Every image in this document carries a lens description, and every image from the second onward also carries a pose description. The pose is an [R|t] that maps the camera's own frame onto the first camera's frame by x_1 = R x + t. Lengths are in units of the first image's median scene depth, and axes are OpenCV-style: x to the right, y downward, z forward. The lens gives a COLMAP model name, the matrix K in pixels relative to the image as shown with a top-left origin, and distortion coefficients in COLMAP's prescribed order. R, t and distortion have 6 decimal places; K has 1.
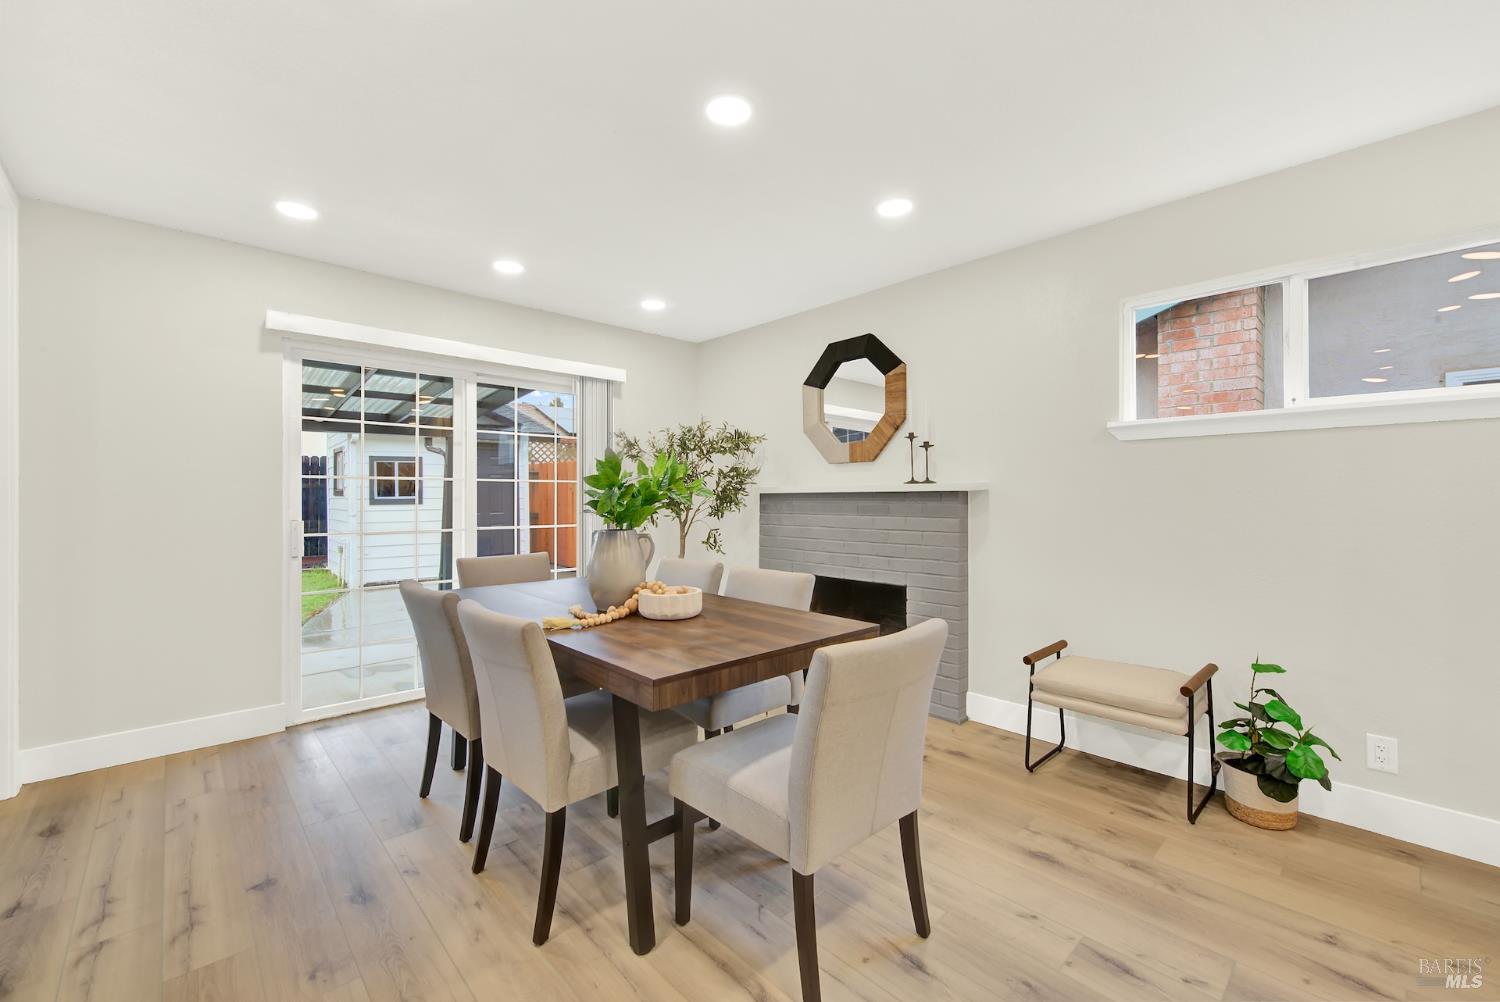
lens RADIAL K [[611.9, 0, 763.0], [0, 611.9, 500.7], [0, 0, 1]] dist [0.002232, -0.002452]
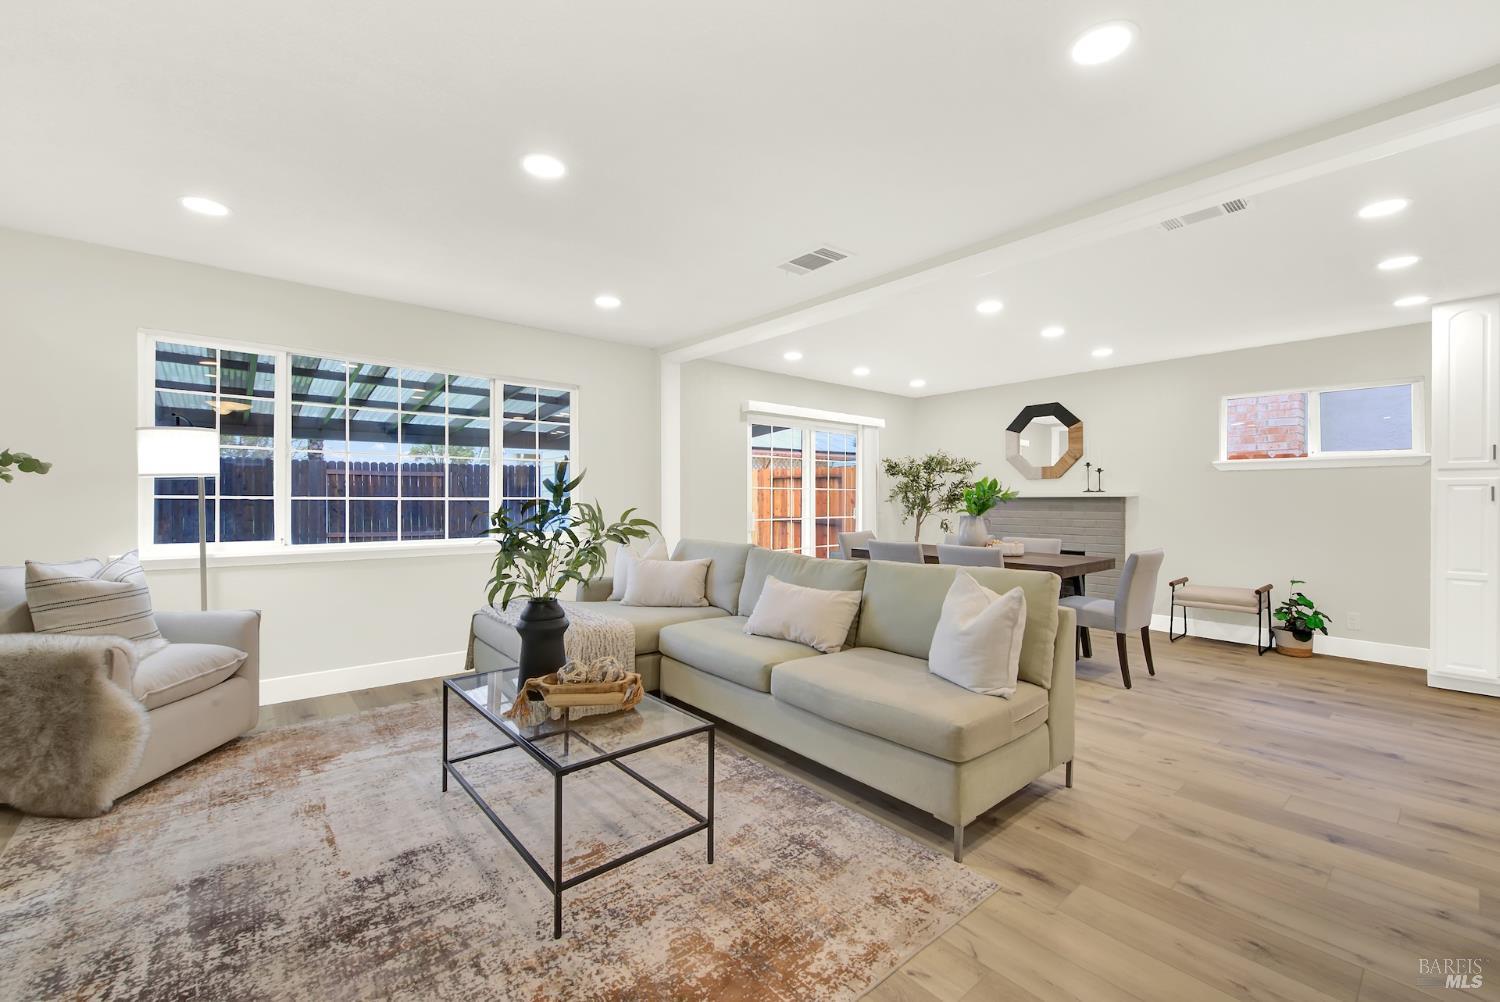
lens RADIAL K [[611.9, 0, 761.7], [0, 611.9, 503.8], [0, 0, 1]] dist [0.002232, -0.002452]
pose [[0.998733, 0.003279, -0.050222, -0.631913], [-0.003061, 0.999986, 0.004420, -0.000109], [0.050235, -0.004260, 0.998728, -0.826380]]
